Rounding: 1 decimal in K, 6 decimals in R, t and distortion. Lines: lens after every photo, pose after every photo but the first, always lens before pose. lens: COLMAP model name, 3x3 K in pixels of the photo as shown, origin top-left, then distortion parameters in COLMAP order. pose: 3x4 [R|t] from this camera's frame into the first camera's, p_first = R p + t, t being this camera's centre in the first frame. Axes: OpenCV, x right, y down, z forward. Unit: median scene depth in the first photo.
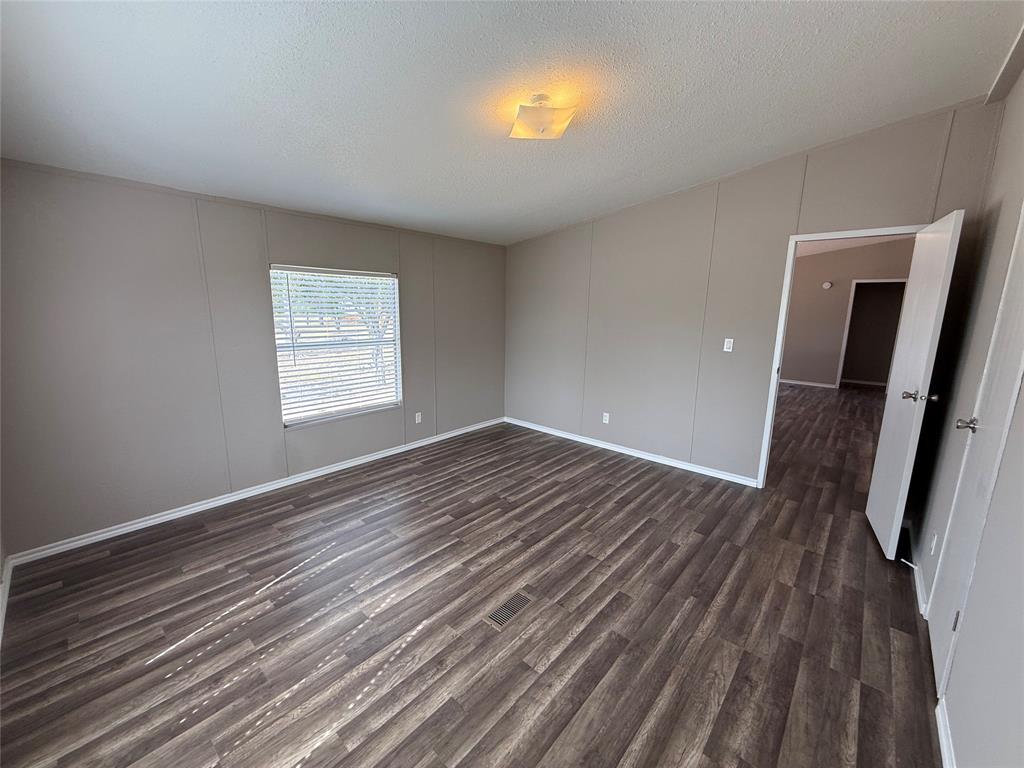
lens RADIAL K [[409.7, 0, 509.9], [0, 409.7, 384.3], [0, 0, 1]] dist [0.000432, 0.000668]
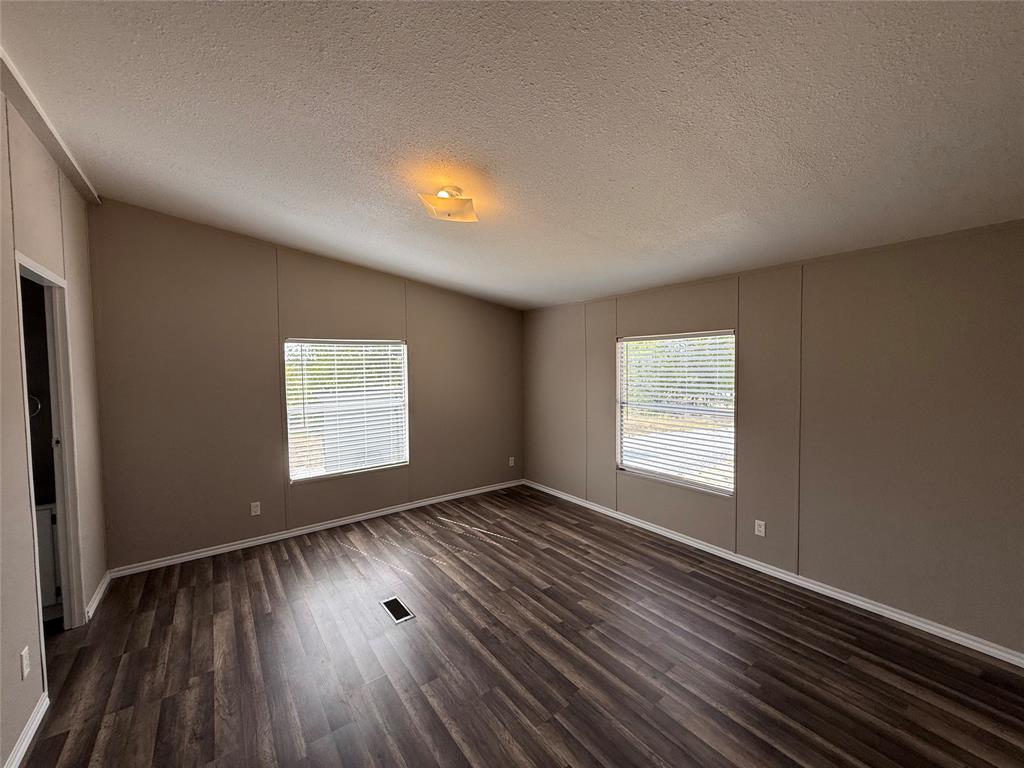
lens RADIAL K [[409.7, 0, 509.9], [0, 409.7, 384.3], [0, 0, 1]] dist [0.000432, 0.000668]
pose [[-0.211432, 0.034015, -0.976801, 0.771073], [-0.175511, 0.981828, 0.072180, -0.191080], [0.961505, 0.186700, -0.201620, 0.993767]]
